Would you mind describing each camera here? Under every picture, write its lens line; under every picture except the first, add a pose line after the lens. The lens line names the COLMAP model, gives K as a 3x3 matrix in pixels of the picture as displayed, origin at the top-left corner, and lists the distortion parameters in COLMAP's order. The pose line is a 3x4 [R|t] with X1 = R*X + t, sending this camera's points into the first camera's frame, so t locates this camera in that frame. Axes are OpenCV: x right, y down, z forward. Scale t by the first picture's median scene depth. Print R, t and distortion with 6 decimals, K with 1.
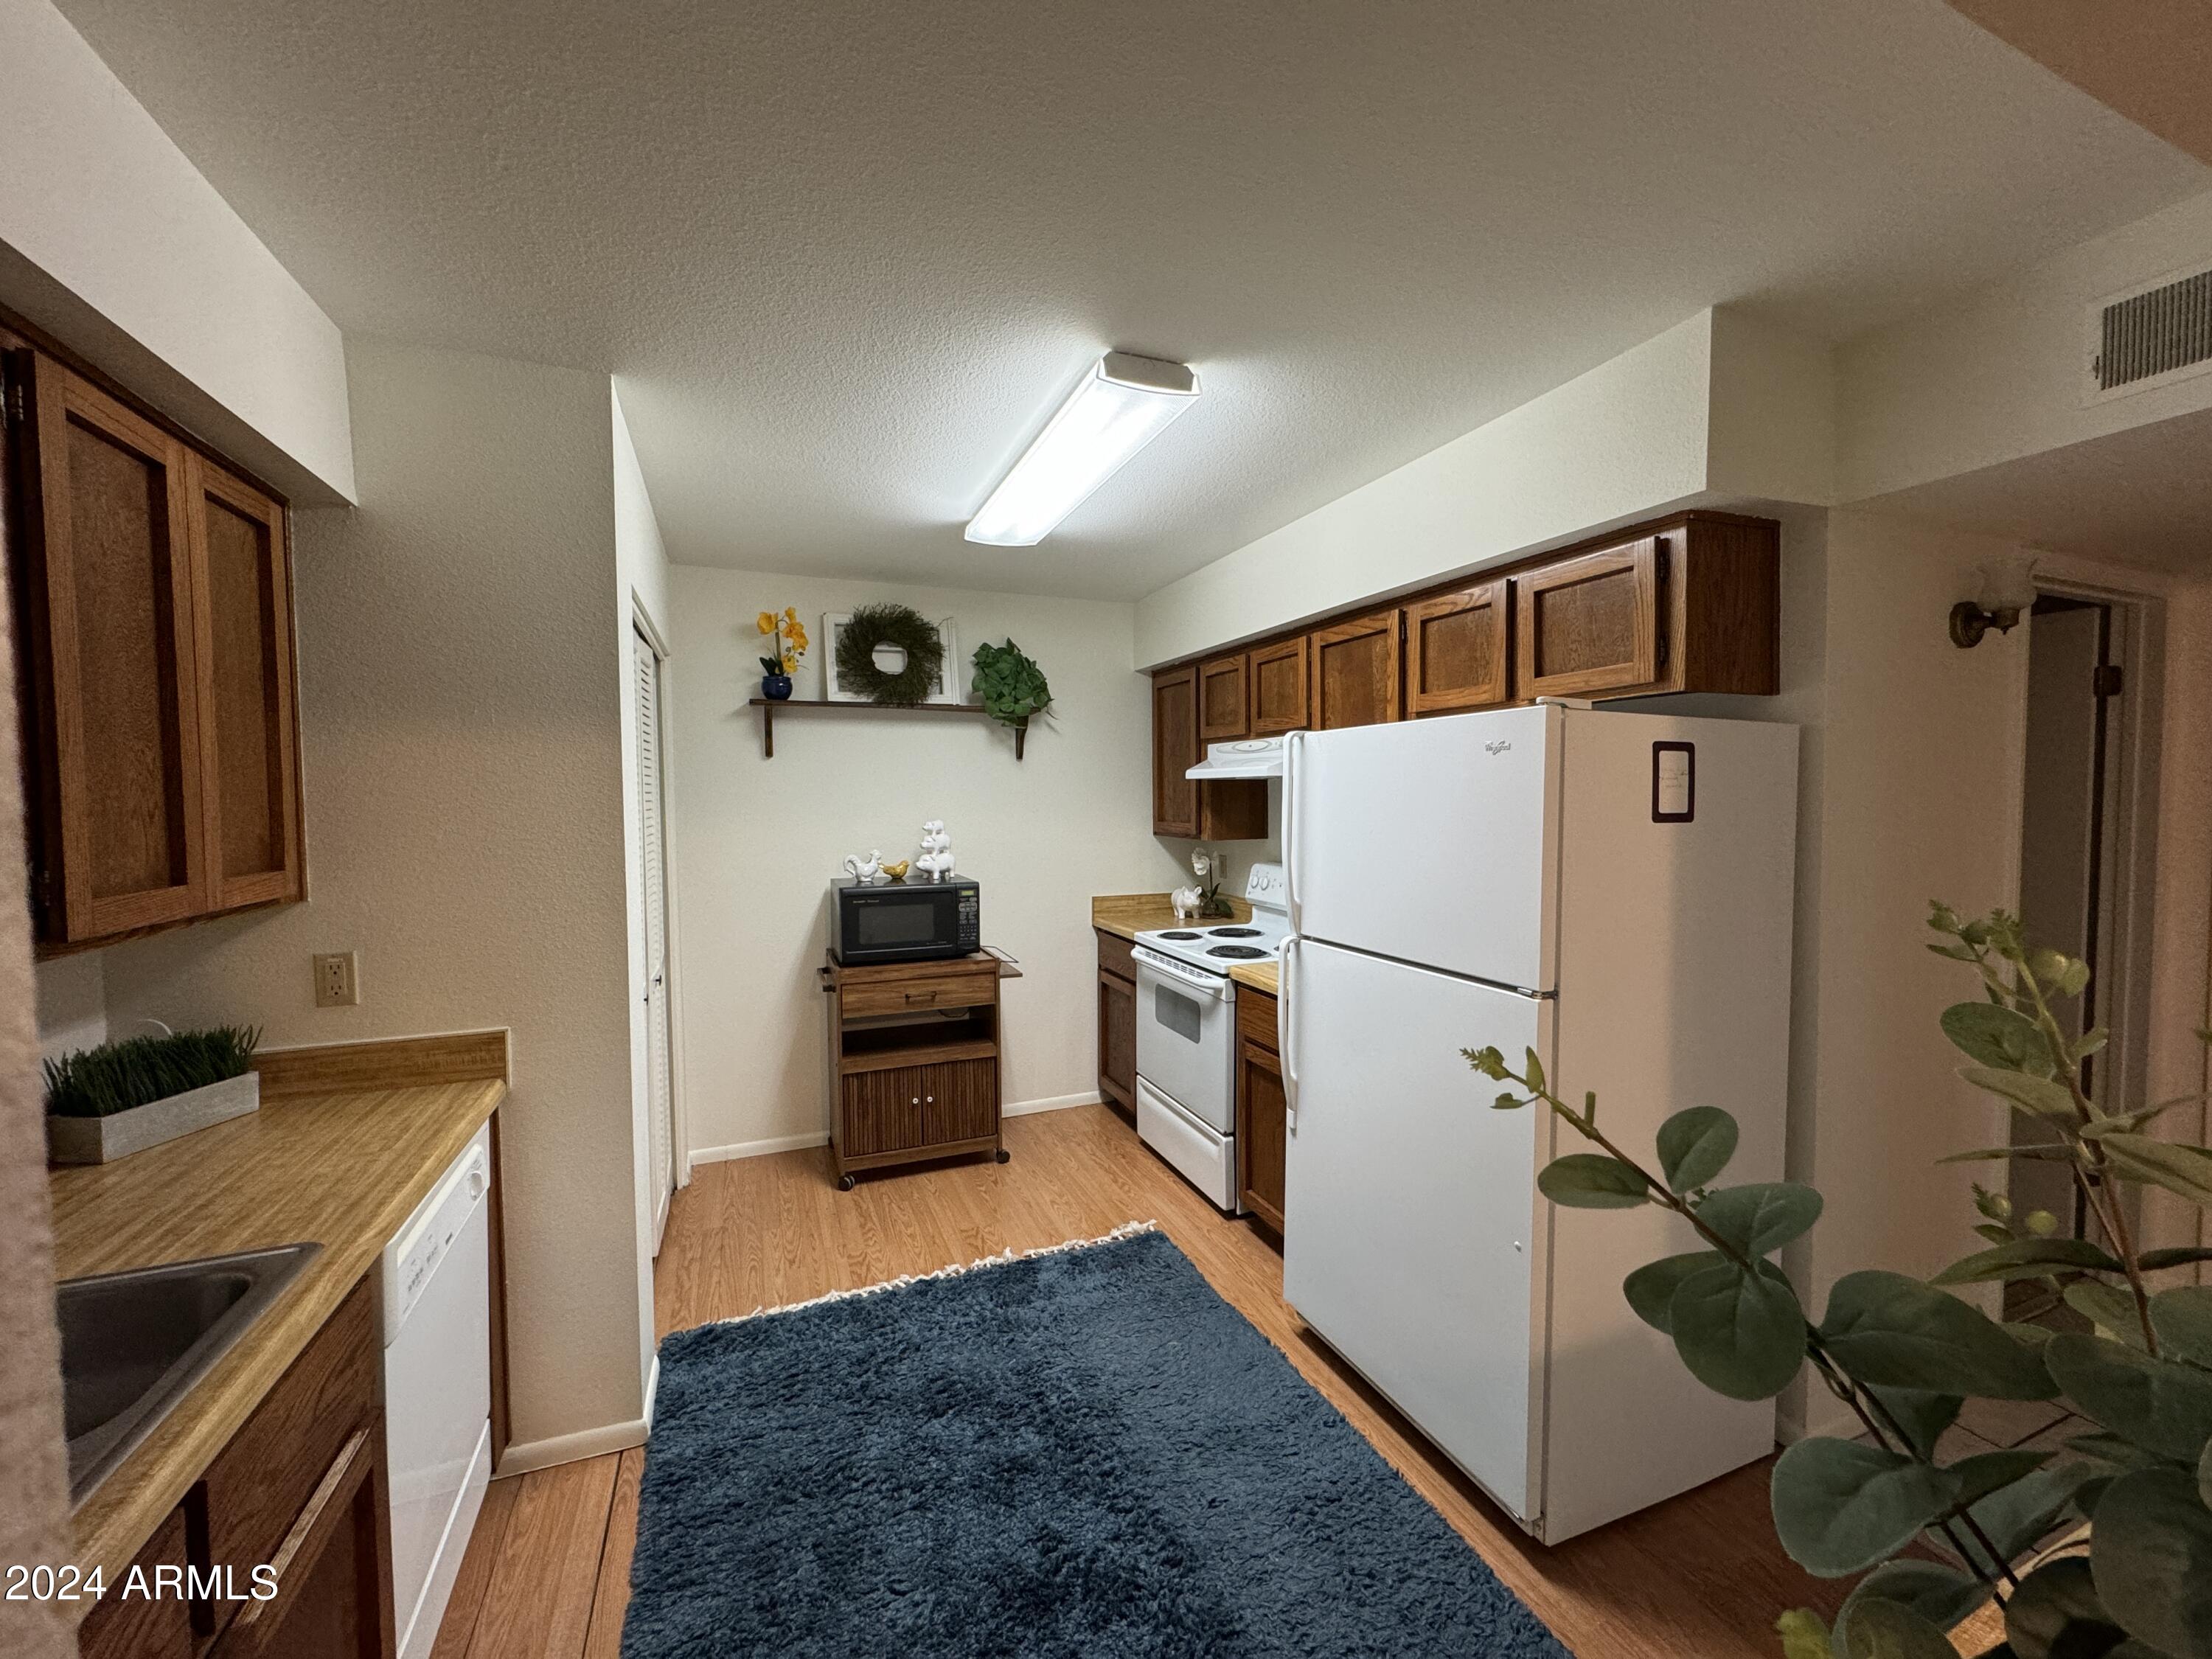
lens RADIAL K [[877.9, 0, 1105.8], [0, 877.9, 828.2], [0, 0, 1]] dist [-0.005096, -0.000129]
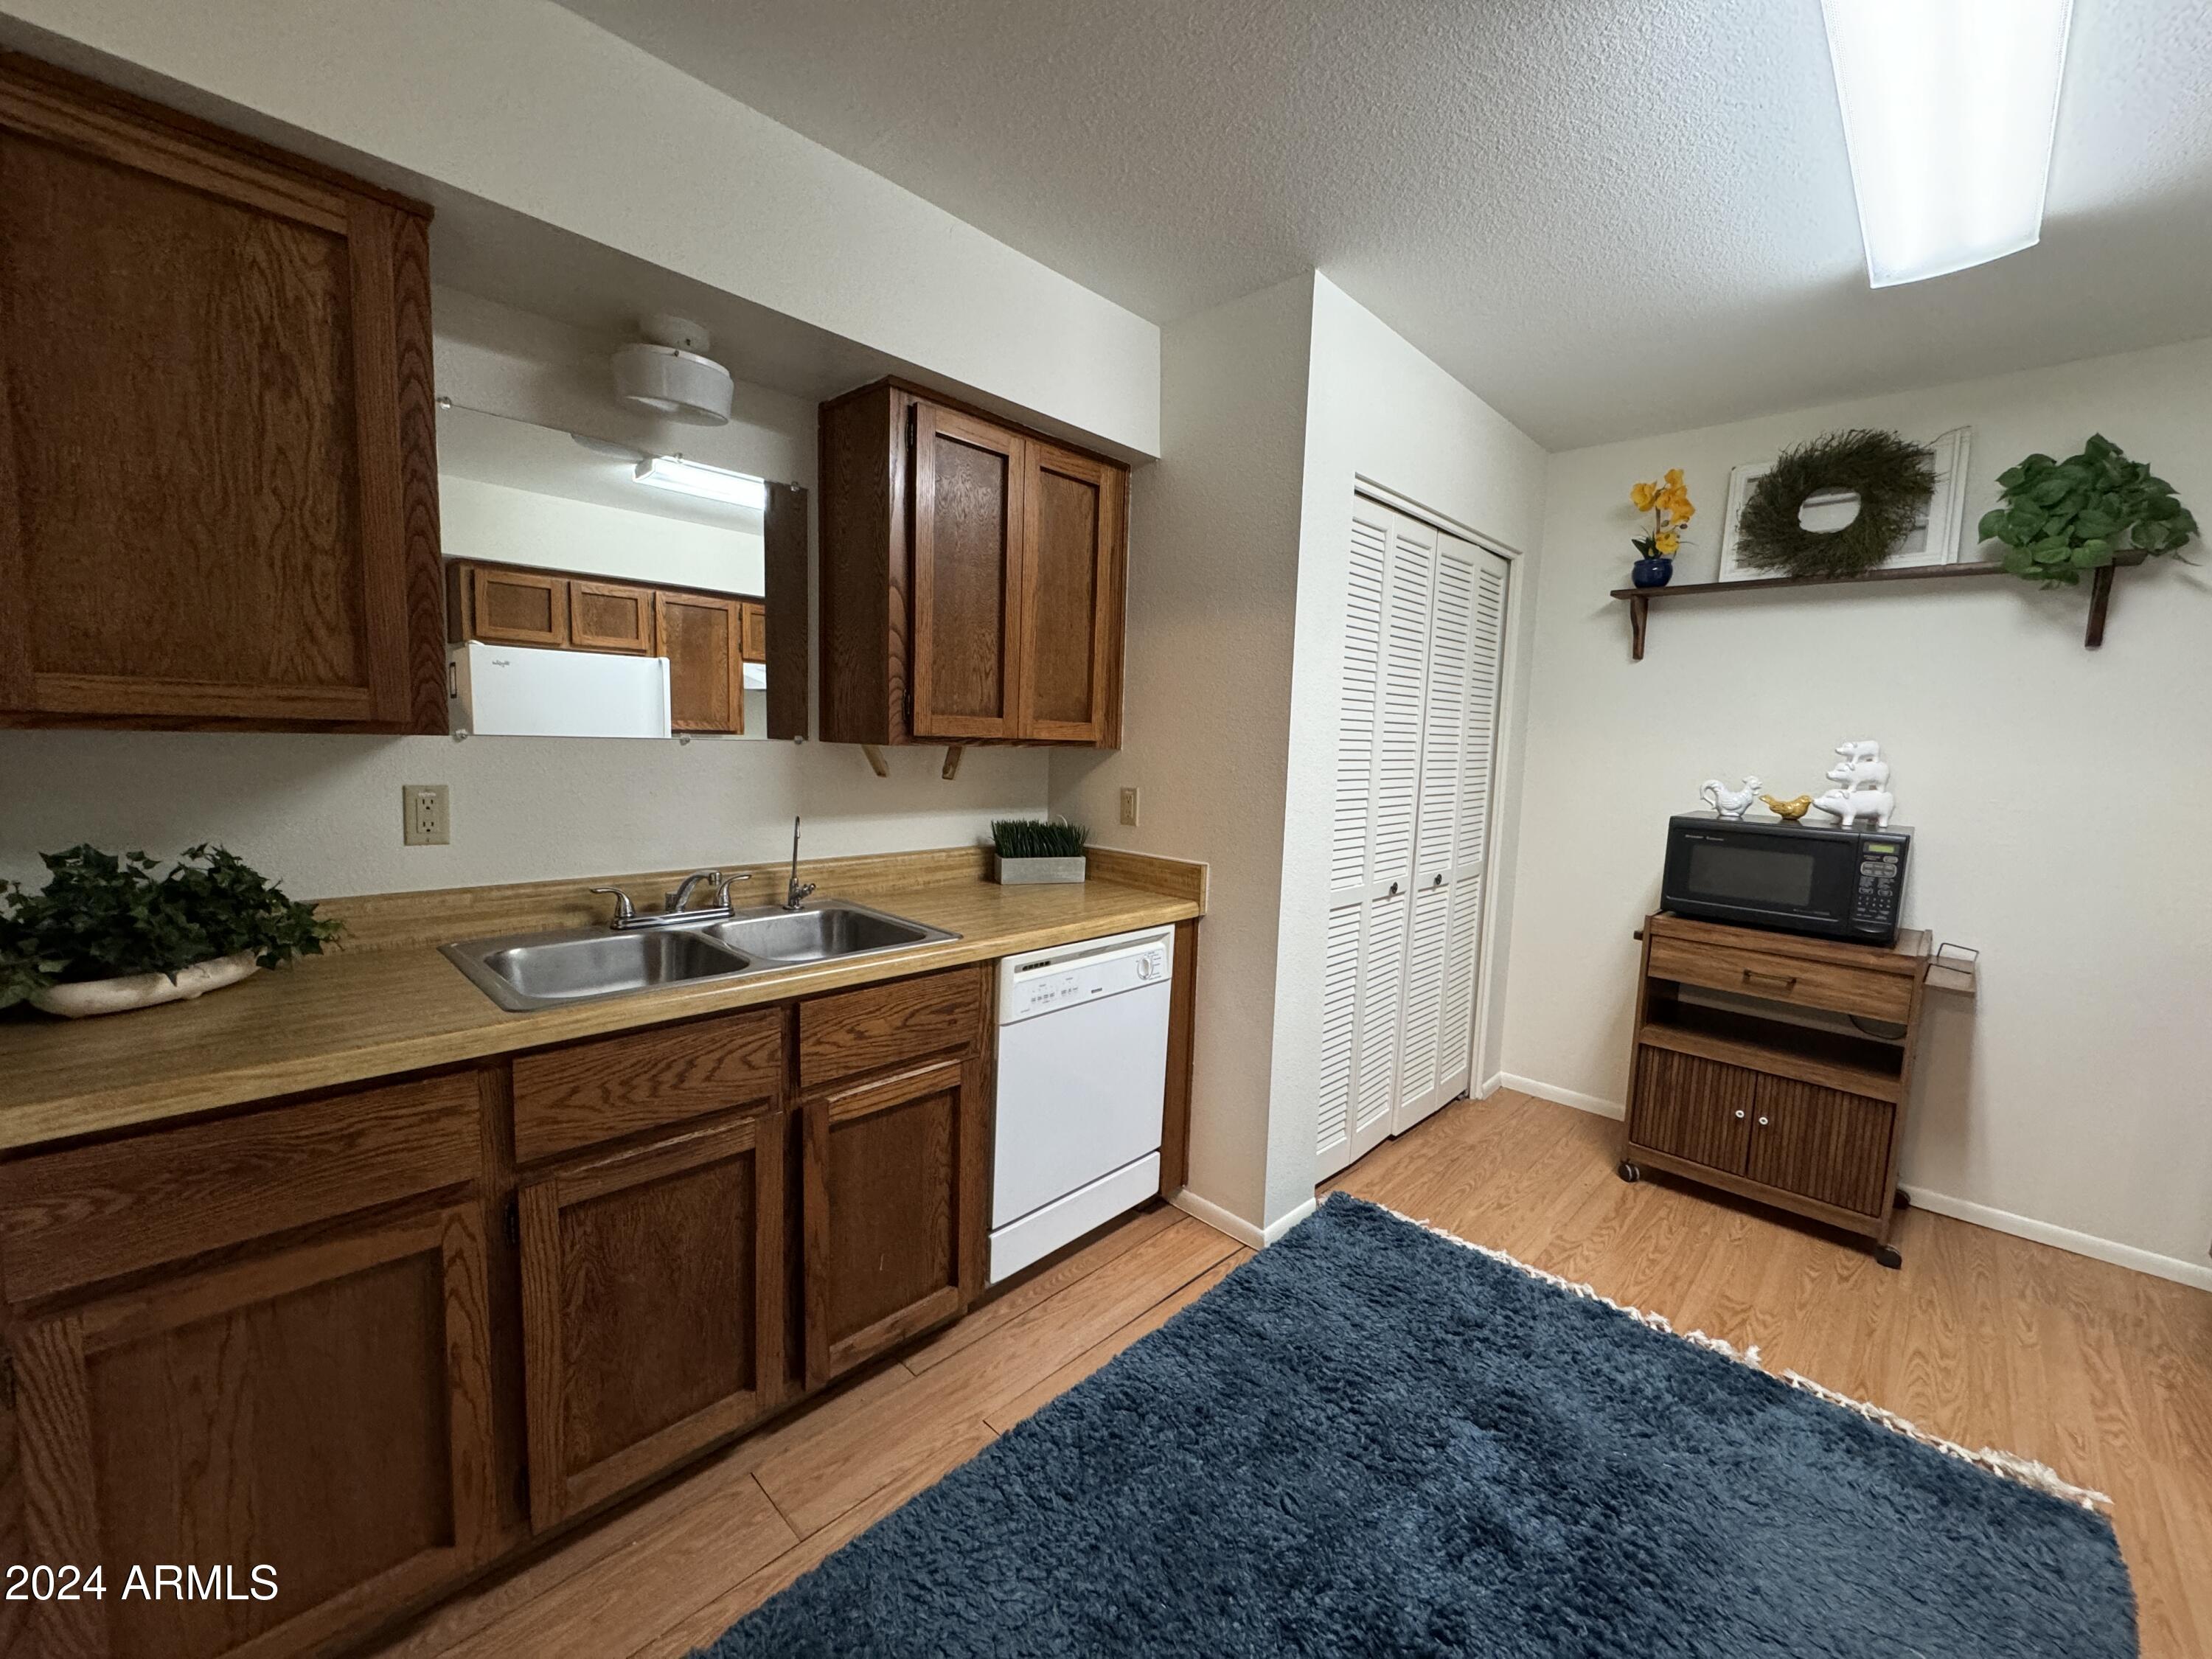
lens RADIAL K [[877.9, 0, 1105.8], [0, 877.9, 828.2], [0, 0, 1]] dist [-0.005096, -0.000129]
pose [[0.397852, 0.119096, -0.909687, 0.264021], [-0.072348, 0.992524, 0.098299, 0.045762], [0.914592, 0.026705, 0.403494, 0.252239]]
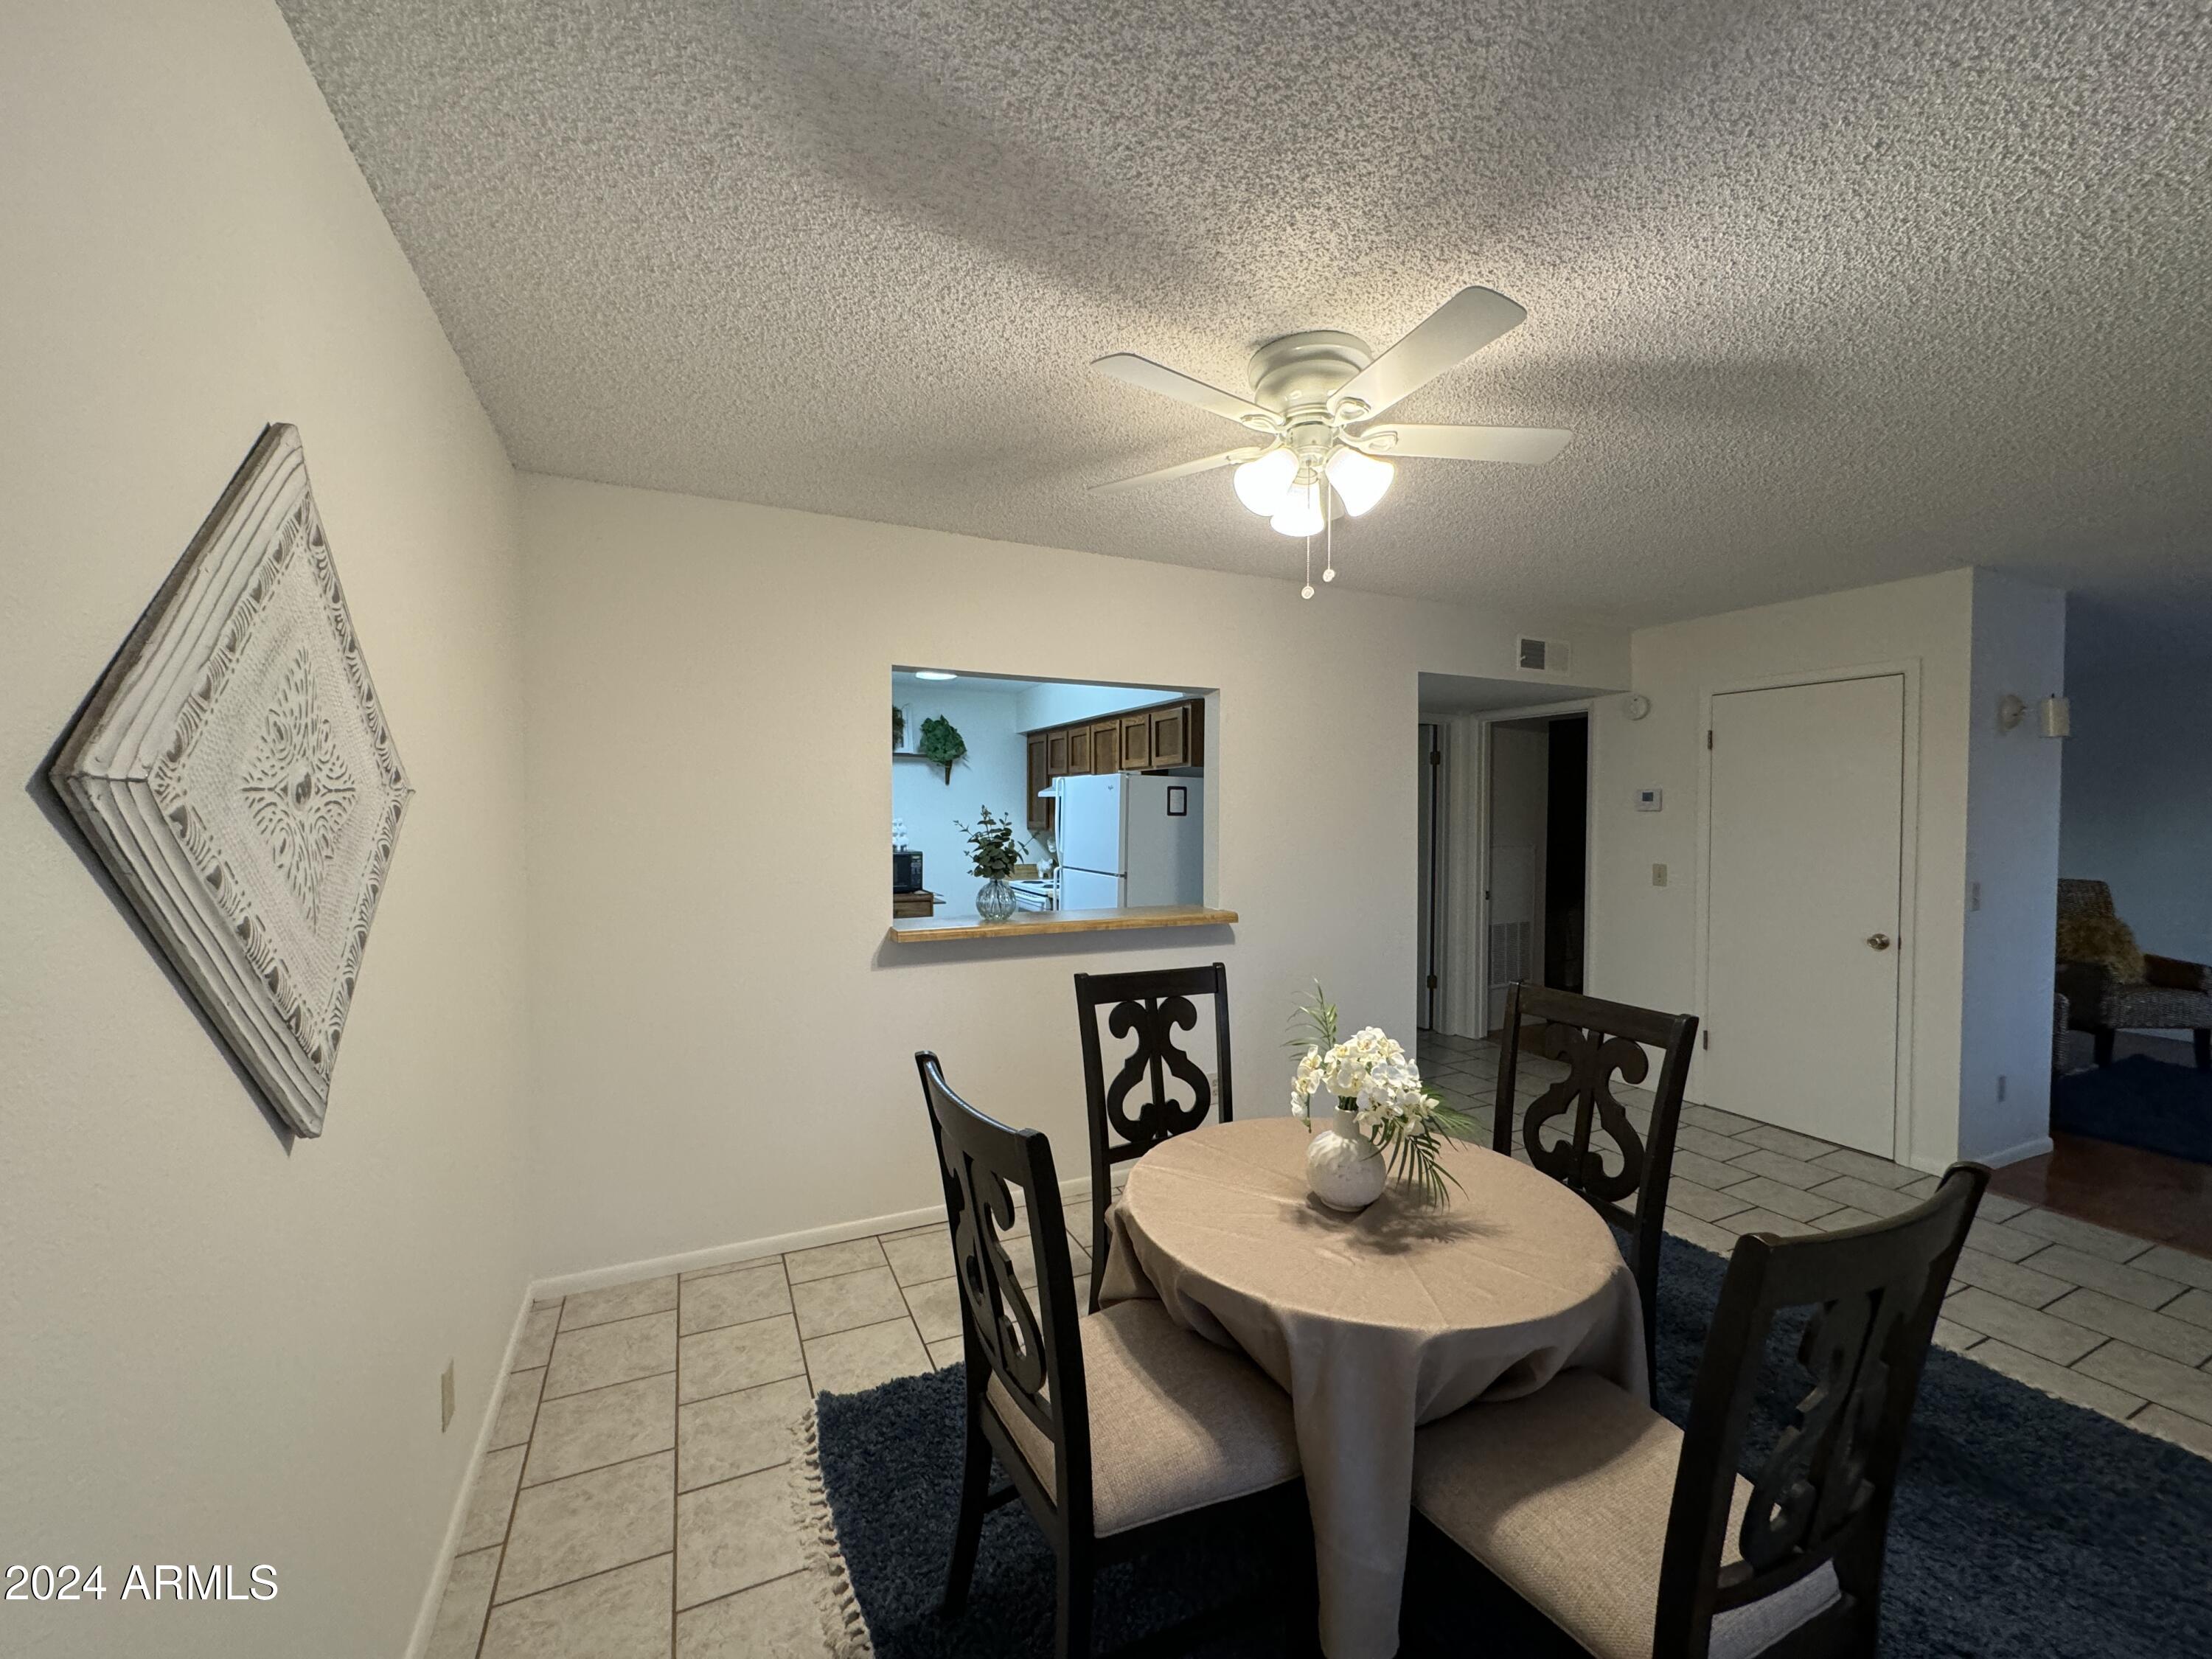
lens RADIAL K [[883.9, 0, 1112.8], [0, 883.9, 831.7], [0, 0, 1]] dist [0.035527, -0.000319]
pose [[0.998243, 0.009748, 0.058447, 0.186804], [-0.009001, 0.999875, -0.013033, 0.052513], [-0.058567, 0.012484, 0.998205, -1.130215]]
